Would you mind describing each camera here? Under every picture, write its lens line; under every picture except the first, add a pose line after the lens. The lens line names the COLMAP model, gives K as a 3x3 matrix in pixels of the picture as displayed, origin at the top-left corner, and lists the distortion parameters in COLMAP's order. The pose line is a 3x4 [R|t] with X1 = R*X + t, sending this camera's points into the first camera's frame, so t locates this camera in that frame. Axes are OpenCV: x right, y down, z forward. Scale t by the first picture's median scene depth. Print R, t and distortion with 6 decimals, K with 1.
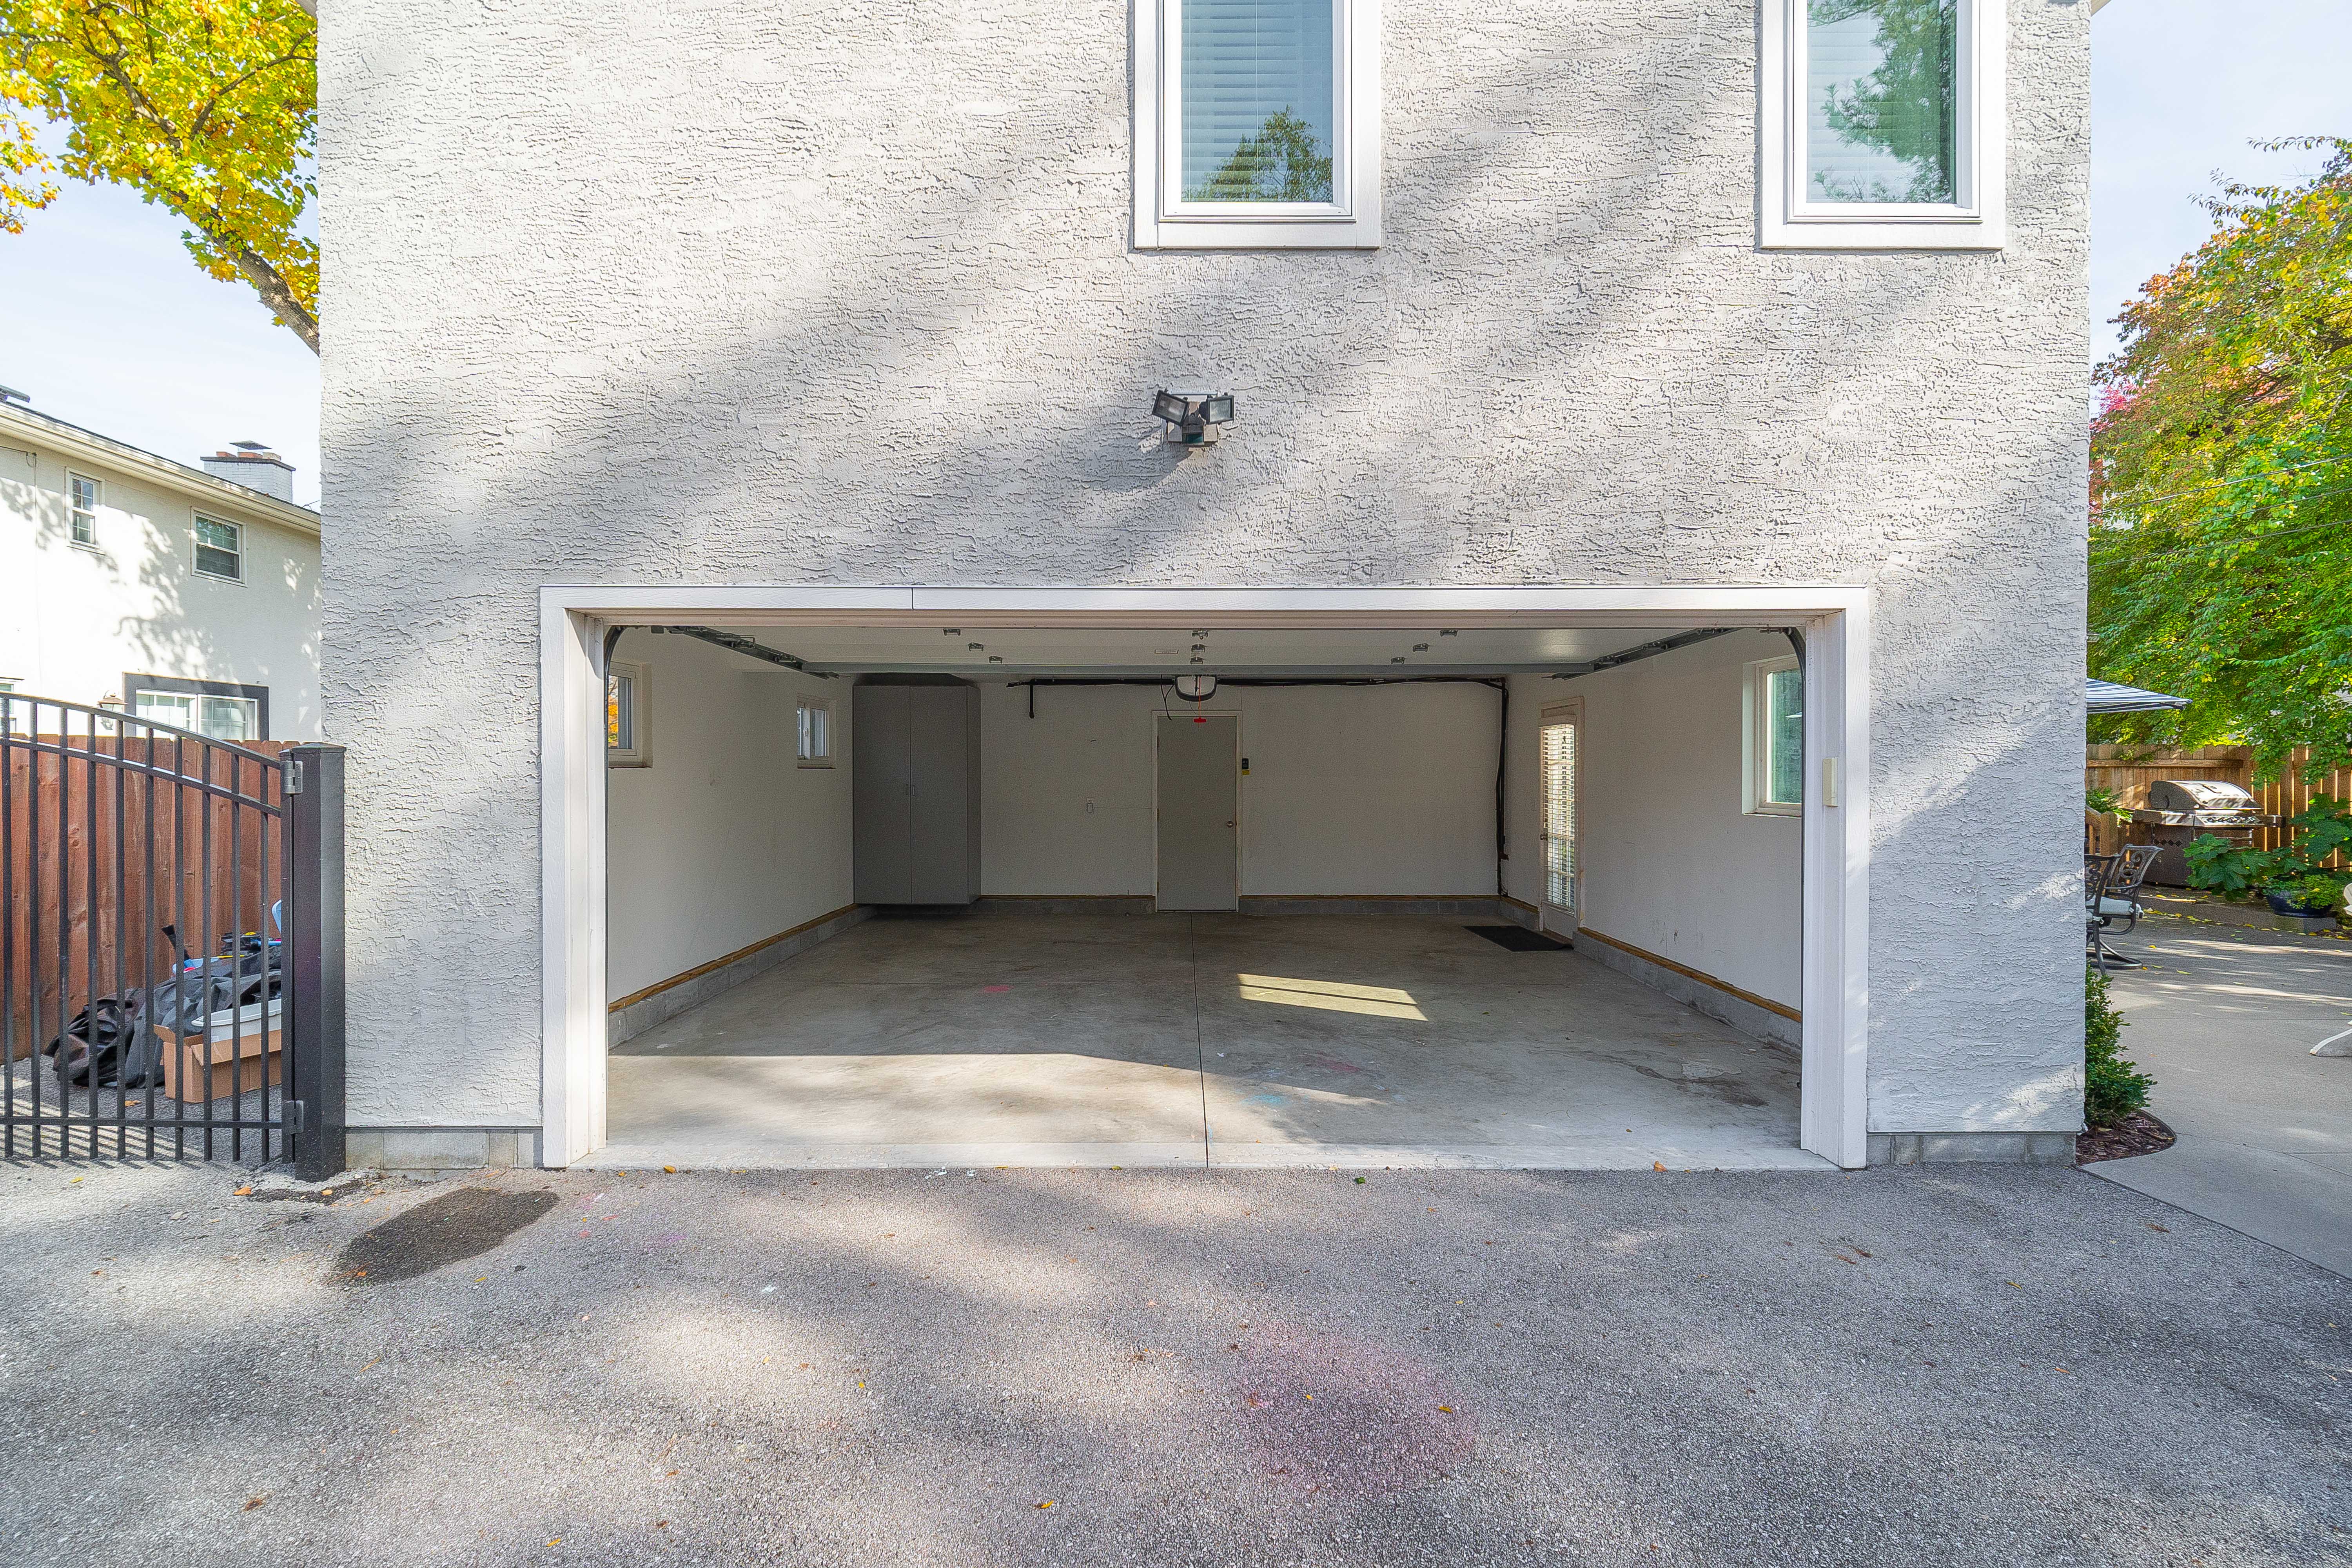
lens RADIAL K [[973.0, 0, 1181.1], [0, 973.0, 775.2], [0, 0, 1]] dist [-0.002555, -0.000330]
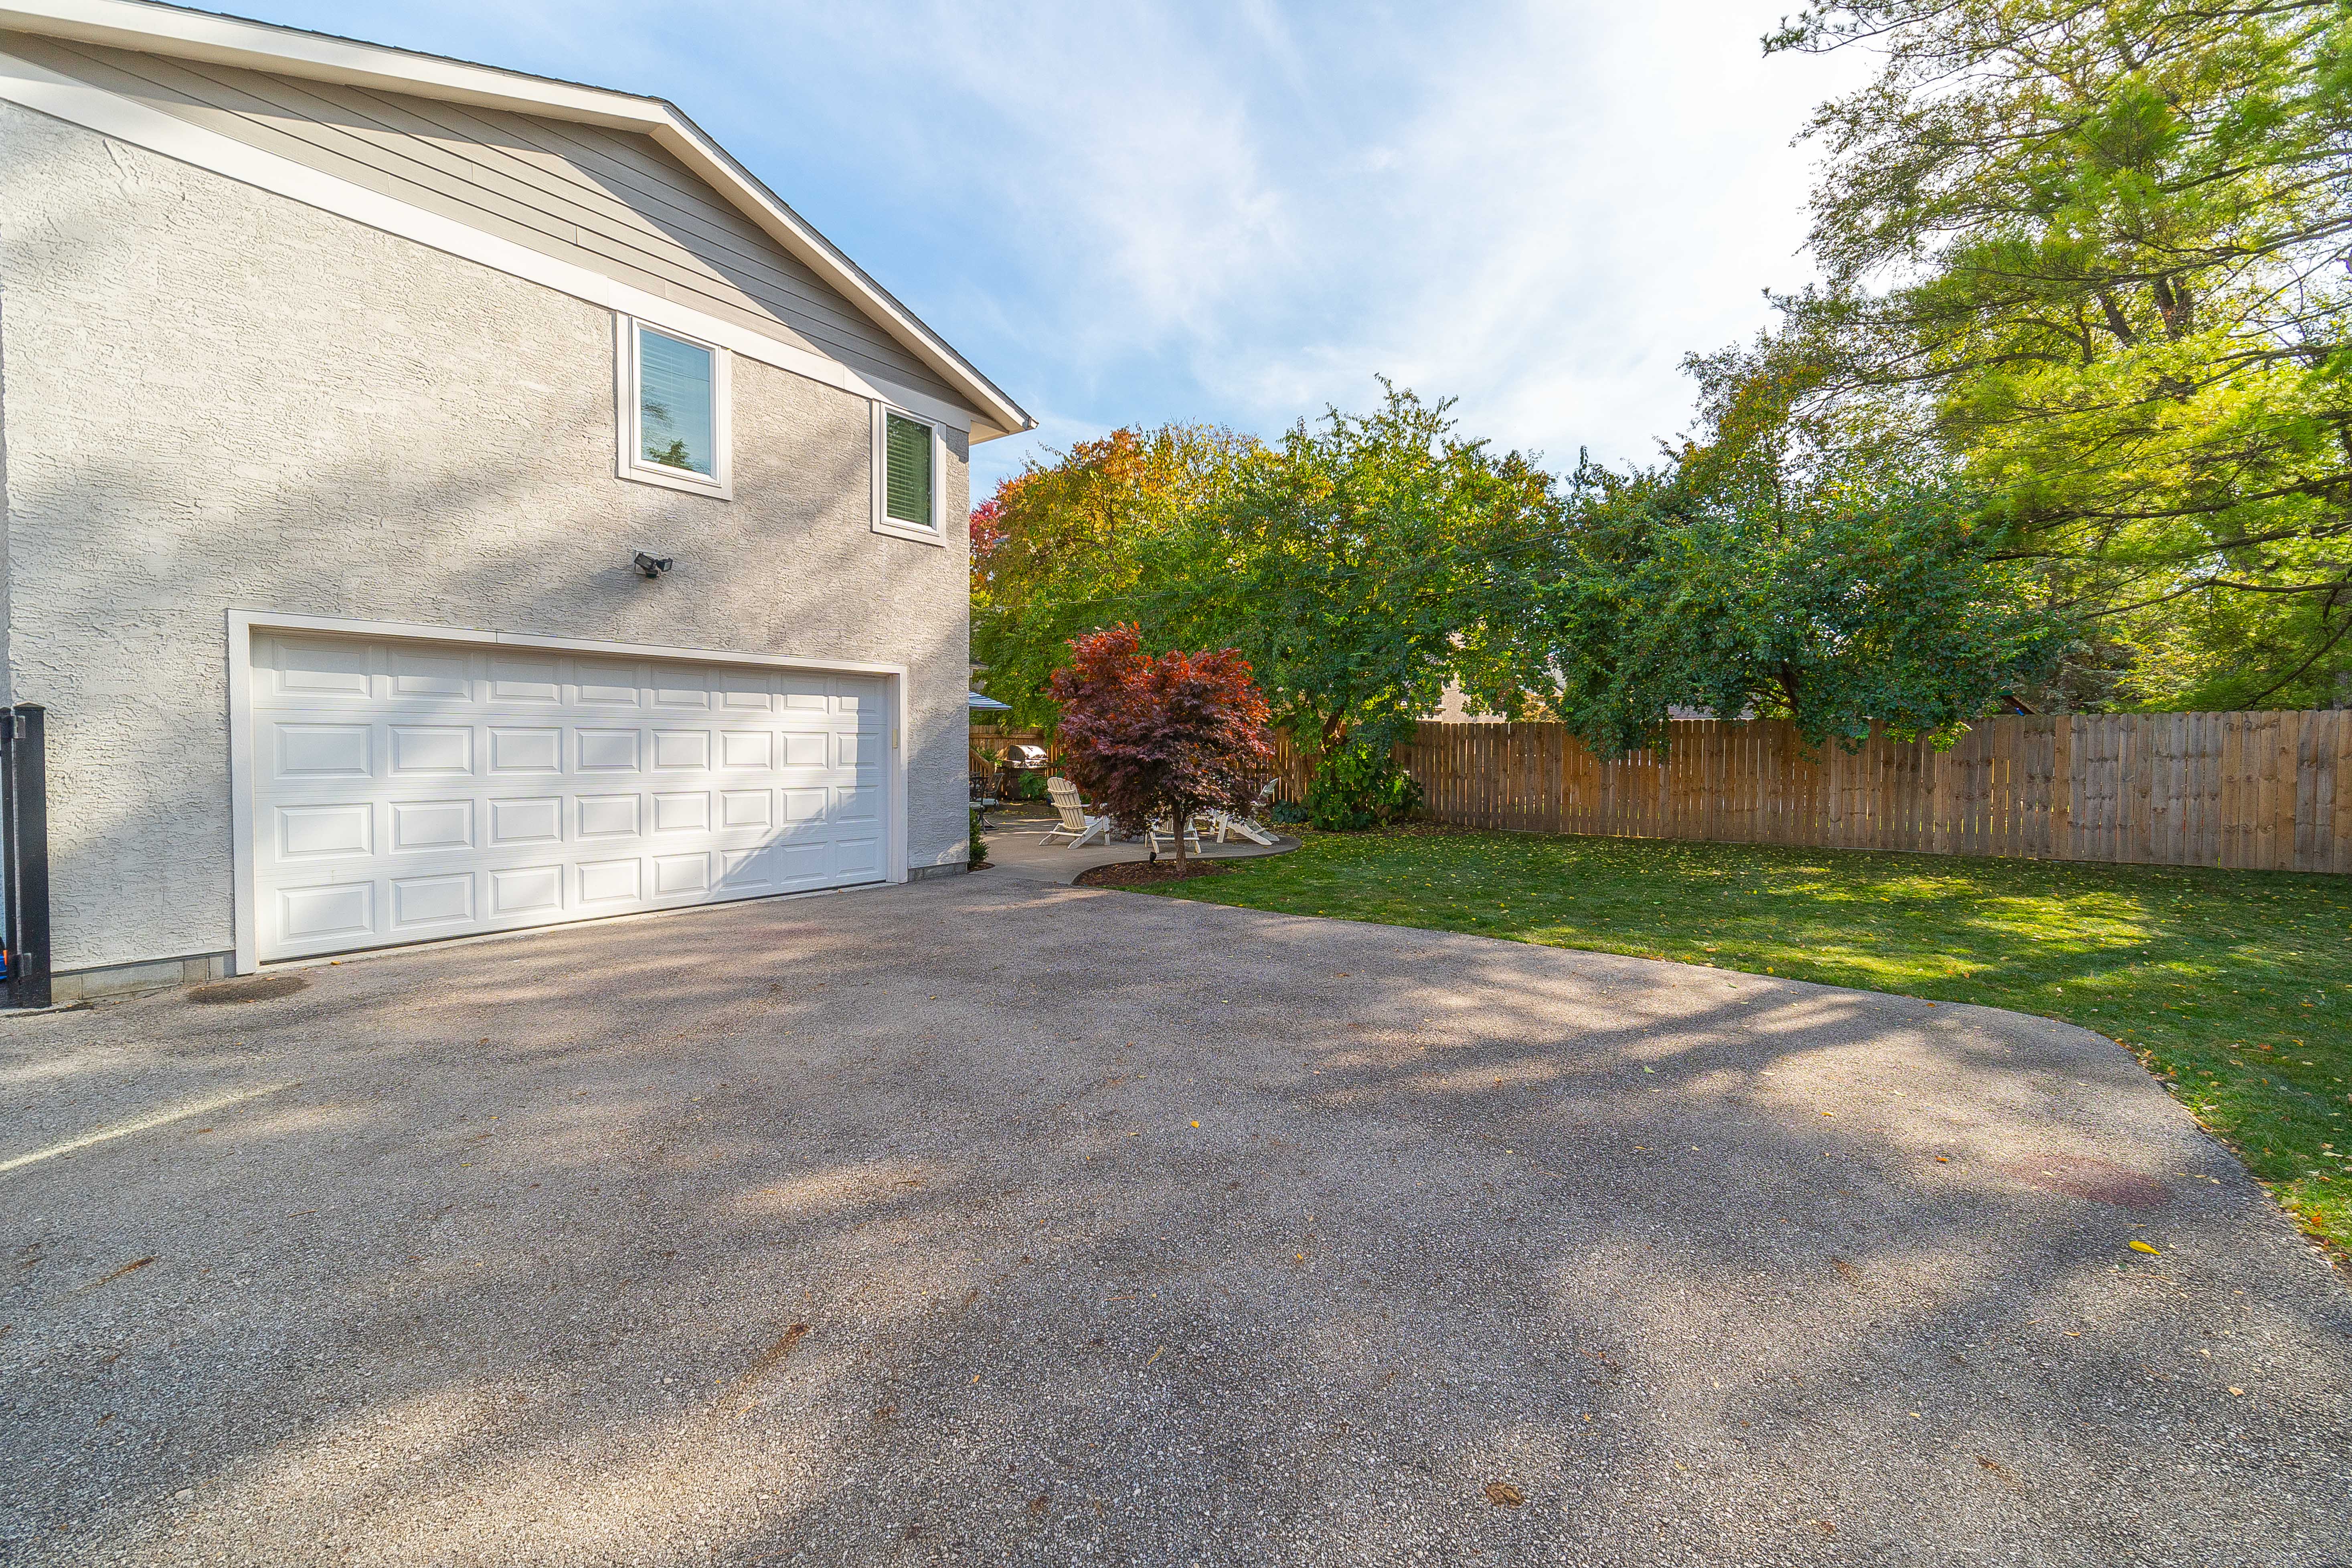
lens RADIAL K [[961.7, 0, 1170.8], [0, 961.7, 775.7], [0, 0, 1]] dist [-0.001318, -0.003774]
pose [[0.596473, -0.023888, 0.802277, -1.034264], [0.000576, 0.999569, 0.029335, 0.034032], [-0.802633, -0.017035, 0.596230, -1.202882]]
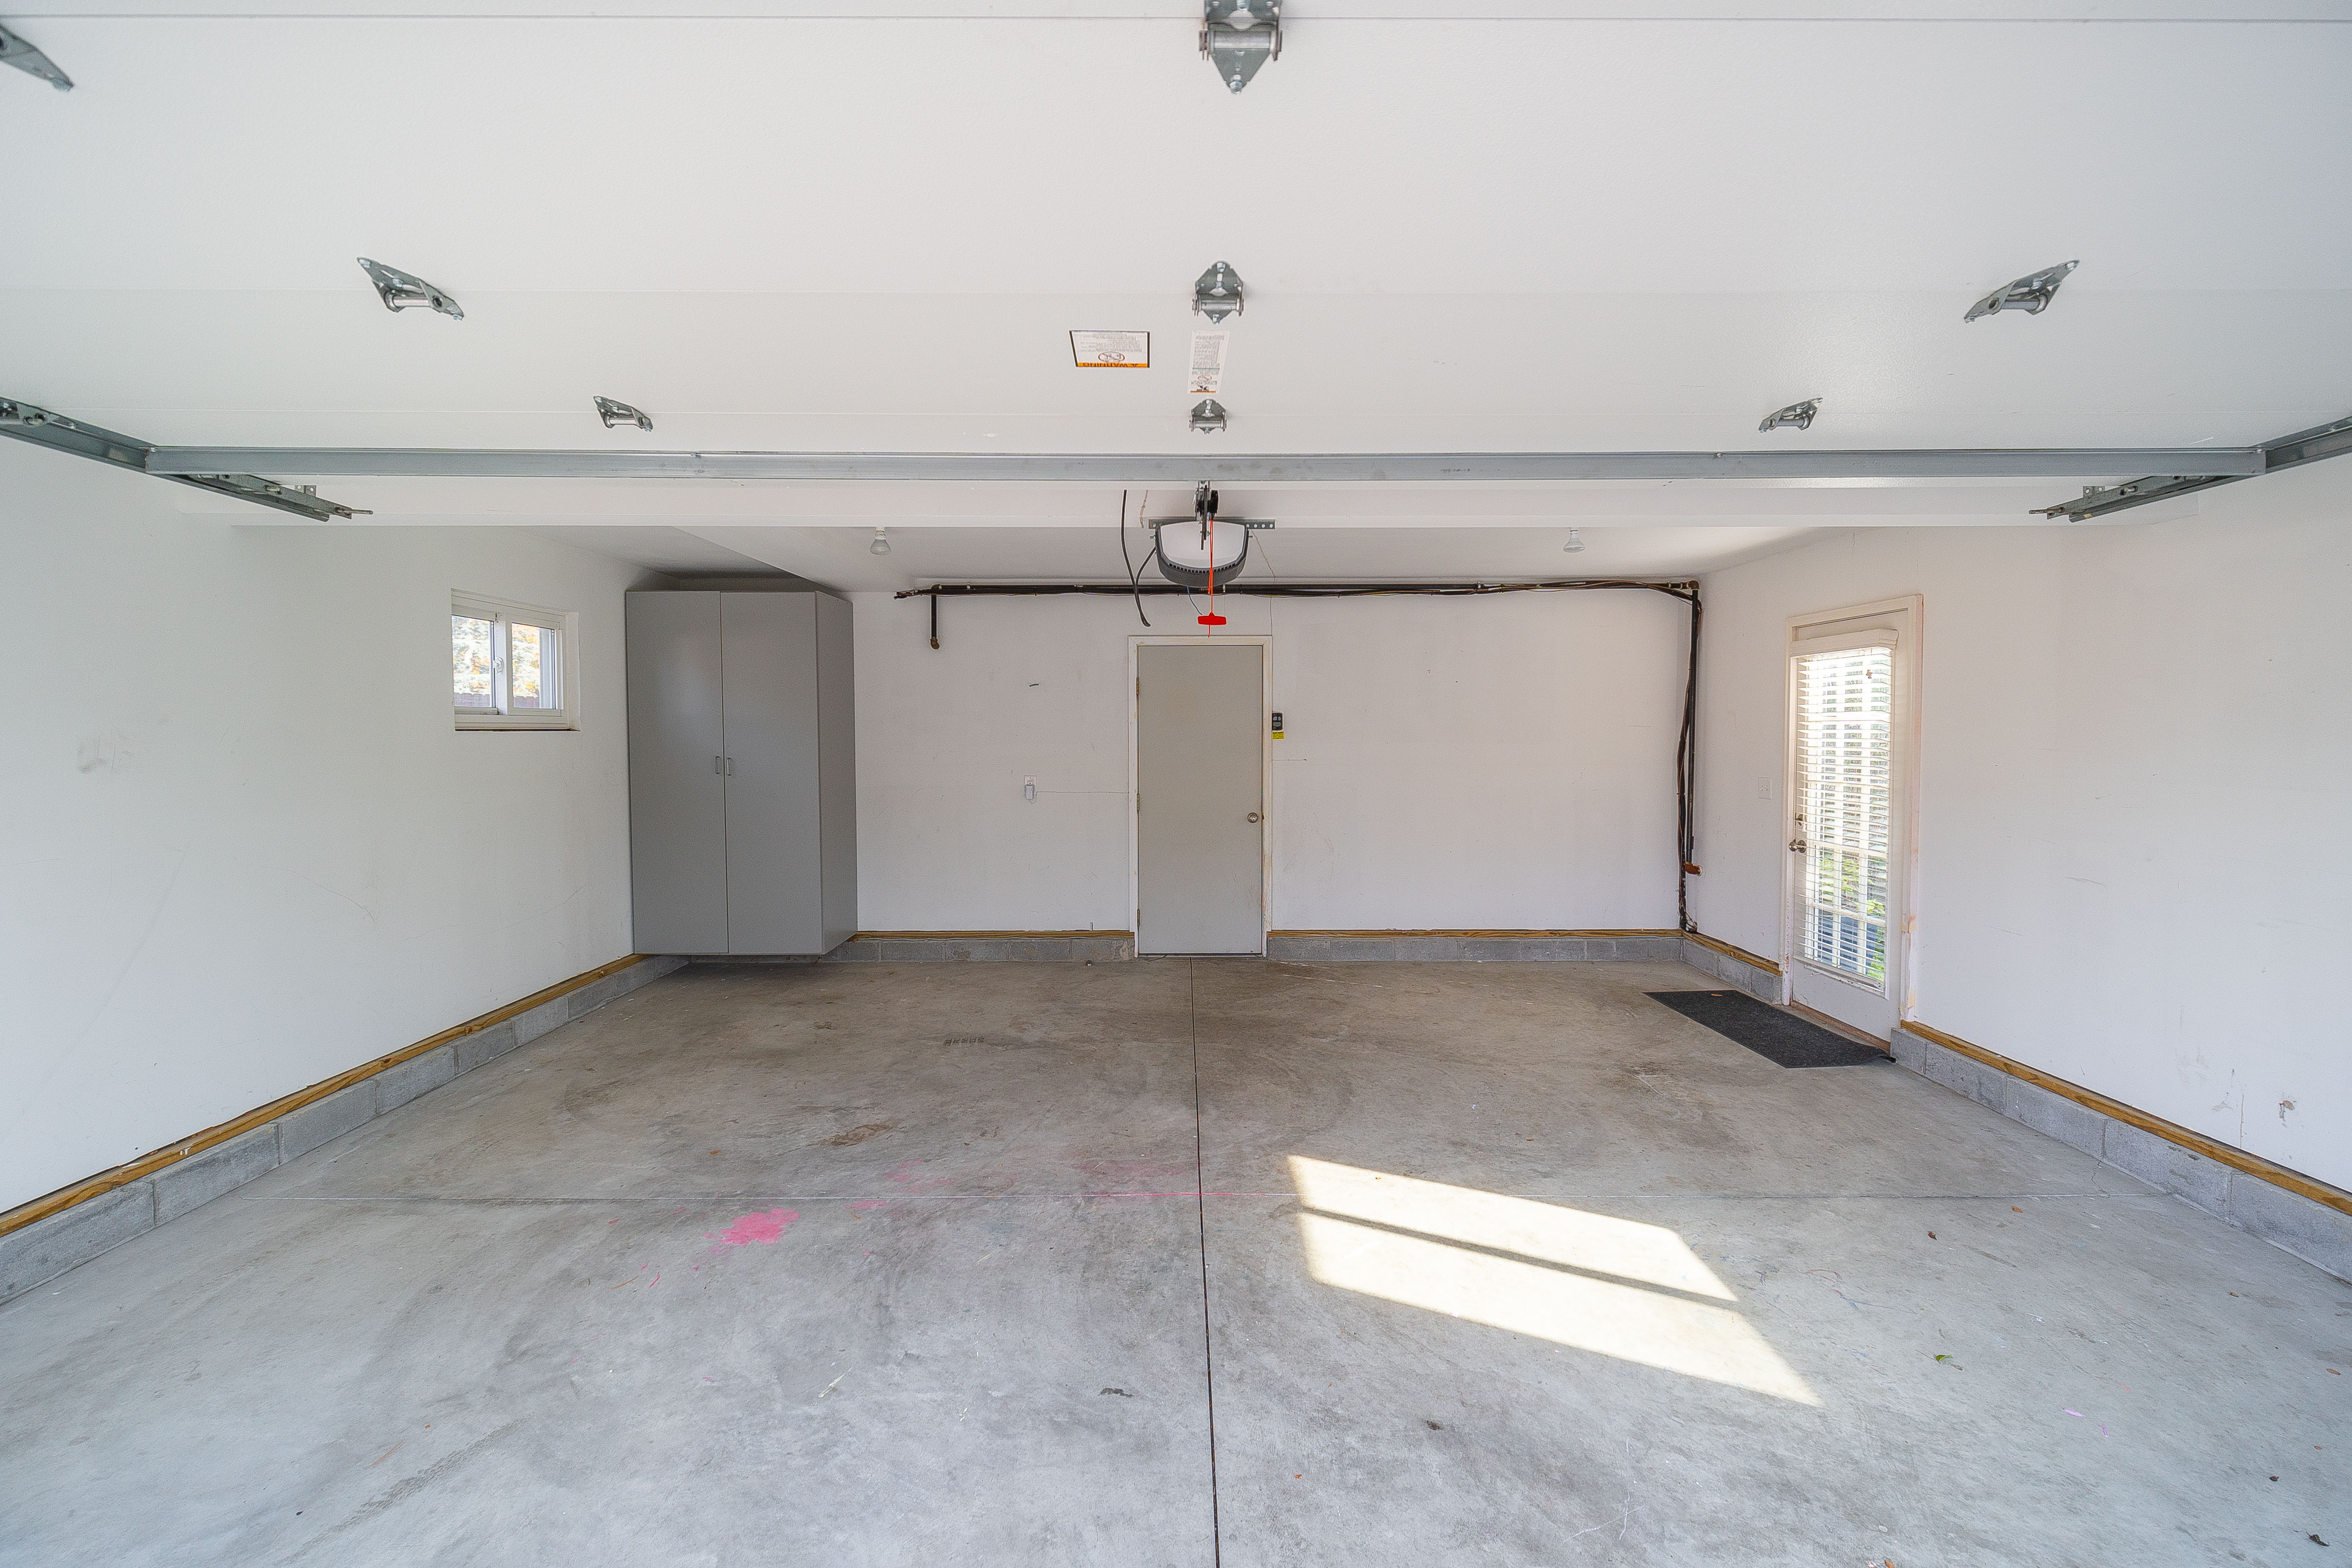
lens RADIAL K [[919.5, 0, 1181.1], [0, 919.5, 774.6], [0, 0, 1]] dist [-0.011000, 0.000058]
pose [[0.999996, -0.001917, 0.001830, 0.003979], [0.001836, 0.999062, 0.043256, -0.004230], [-0.001912, -0.043253, 0.999062, 0.526792]]
